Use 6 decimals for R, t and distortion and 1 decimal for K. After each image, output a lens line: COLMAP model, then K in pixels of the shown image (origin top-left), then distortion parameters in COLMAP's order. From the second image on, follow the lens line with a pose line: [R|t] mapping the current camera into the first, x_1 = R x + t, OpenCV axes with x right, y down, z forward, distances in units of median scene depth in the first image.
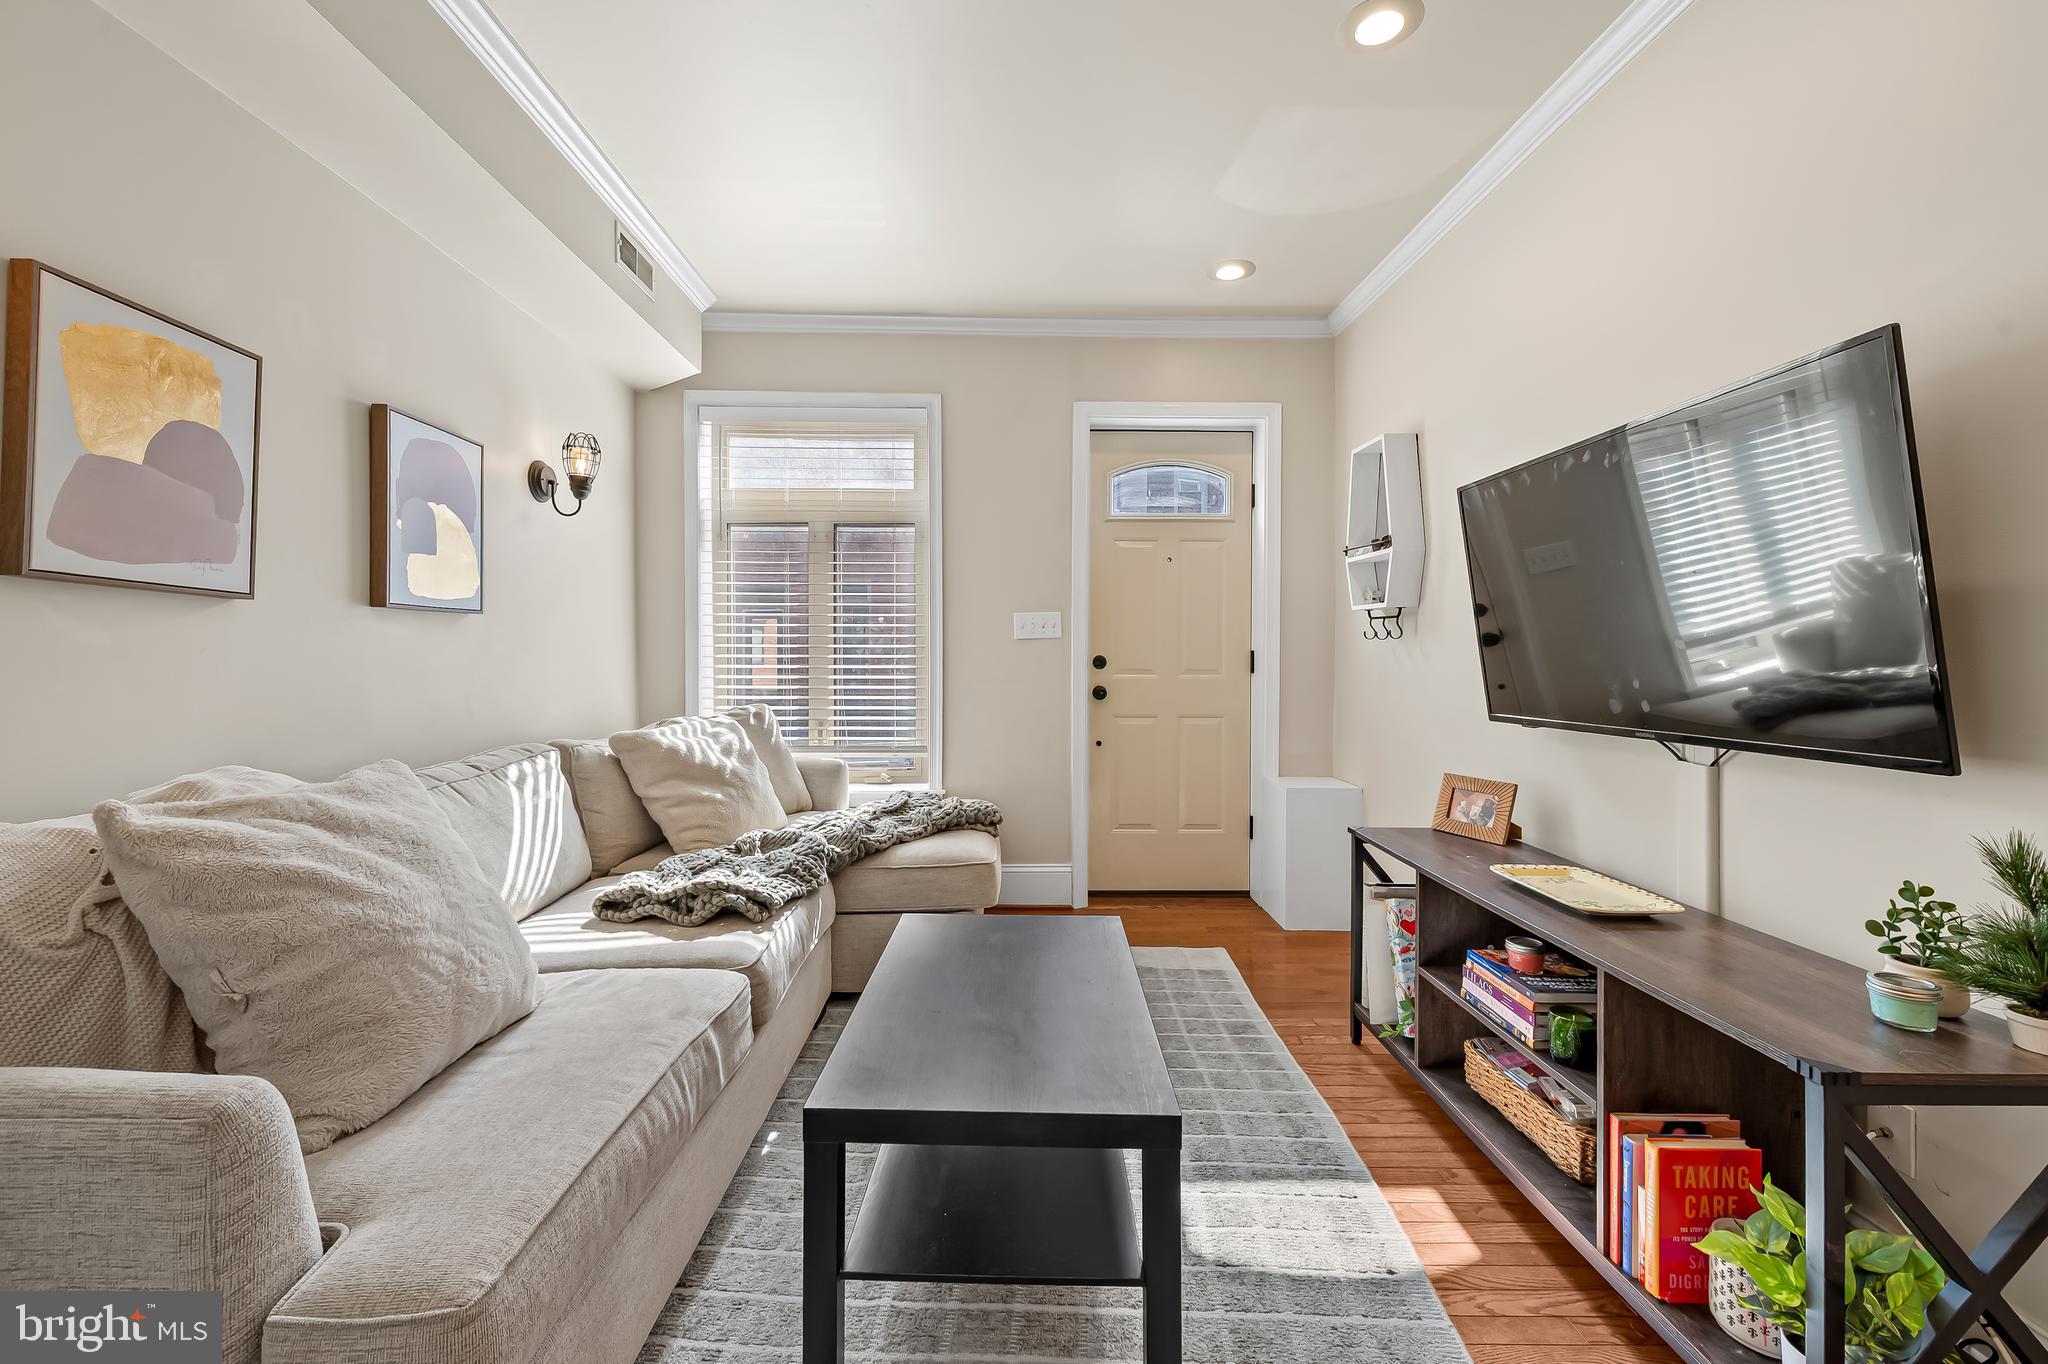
lens RADIAL K [[805.5, 0, 1027.5], [0, 805.5, 673.8], [0, 0, 1]] dist [0.006396, -0.000385]
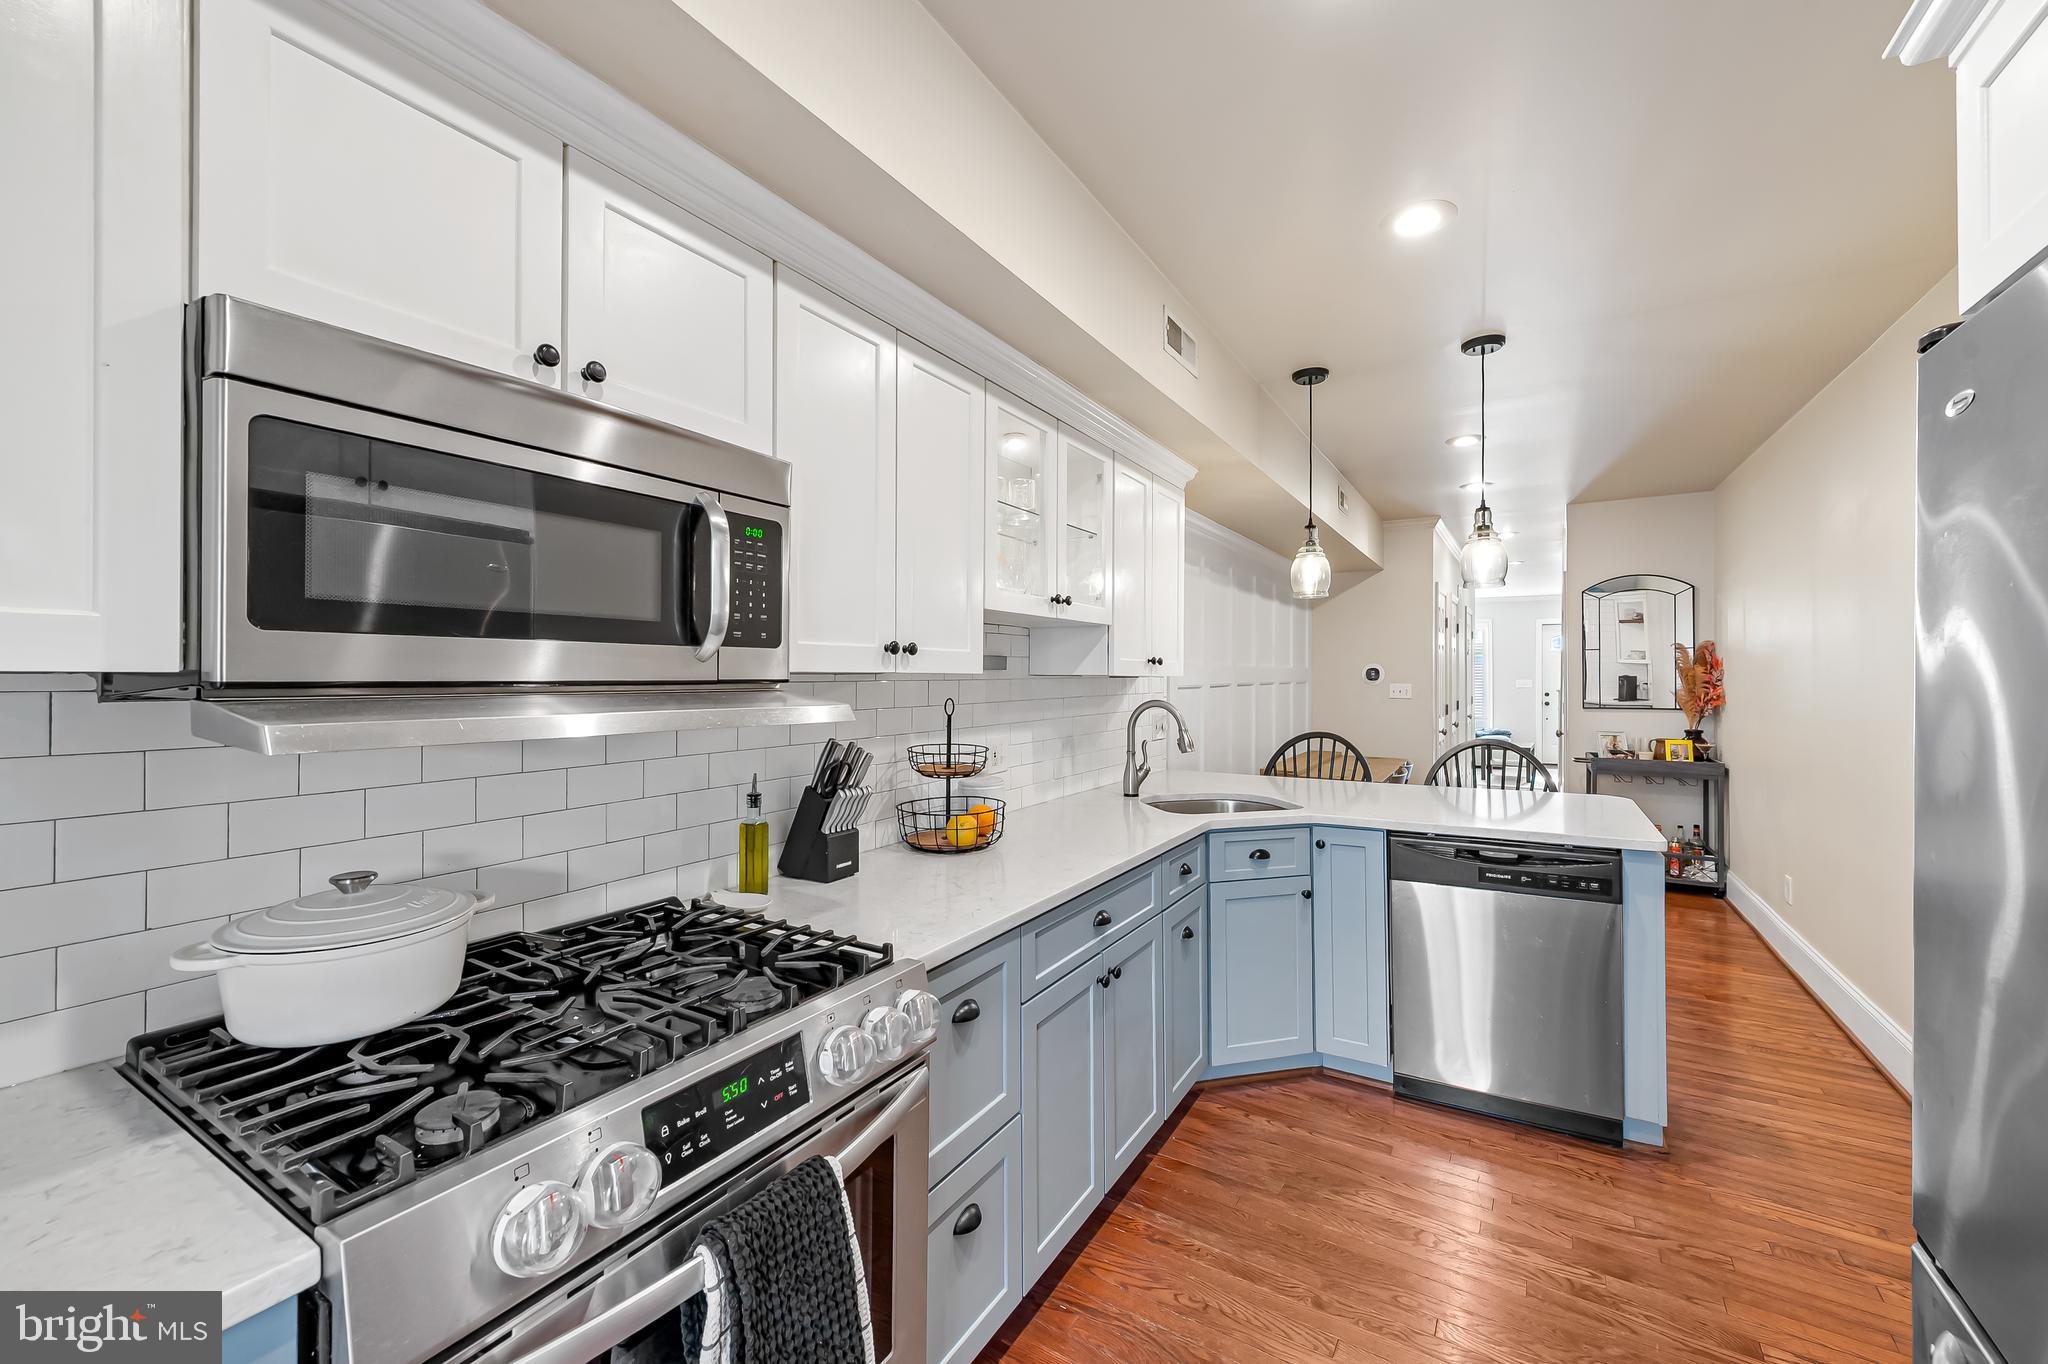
lens RADIAL K [[805.5, 0, 1027.5], [0, 805.5, 673.8], [0, 0, 1]] dist [0.006396, -0.000385]
pose [[0.836241, -0.001553, -0.548360, 0.130495], [-0.012147, 0.999698, -0.021356, -0.002296], [0.548228, 0.024519, 0.835969, -3.058284]]
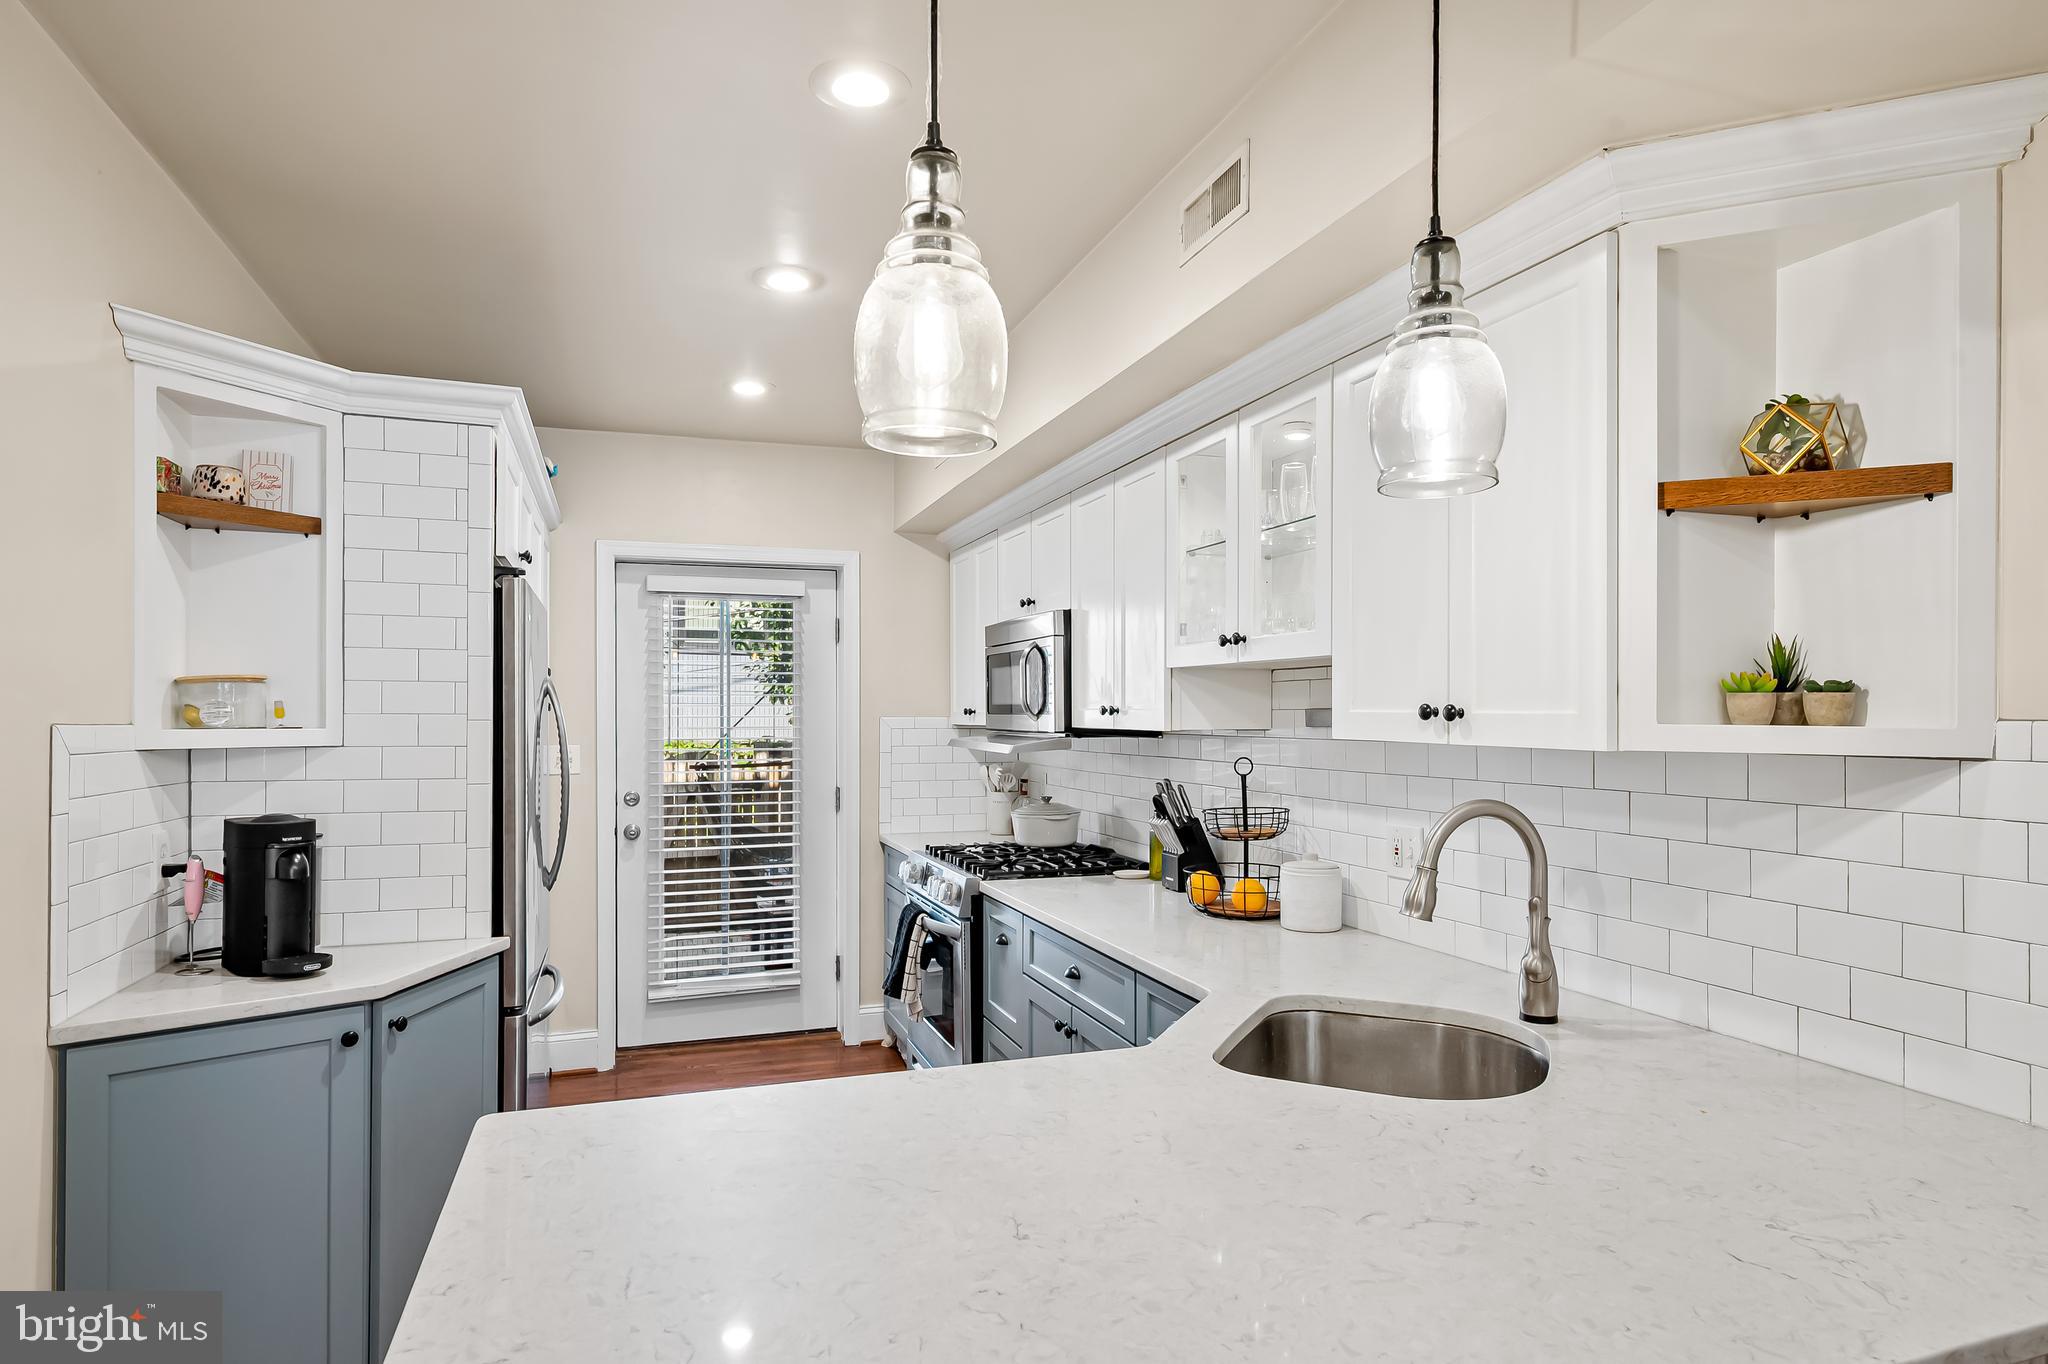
lens RADIAL K [[1134.1, 0, 1033.8], [0, 1134.1, 710.7], [0, 0, 1]] dist [0.005894, 0.001289]
pose [[-0.953173, -0.000772, -0.302424, 0.135552], [-0.006958, 0.999788, 0.019379, -0.043315], [0.302345, 0.020576, -0.952976, -1.871360]]
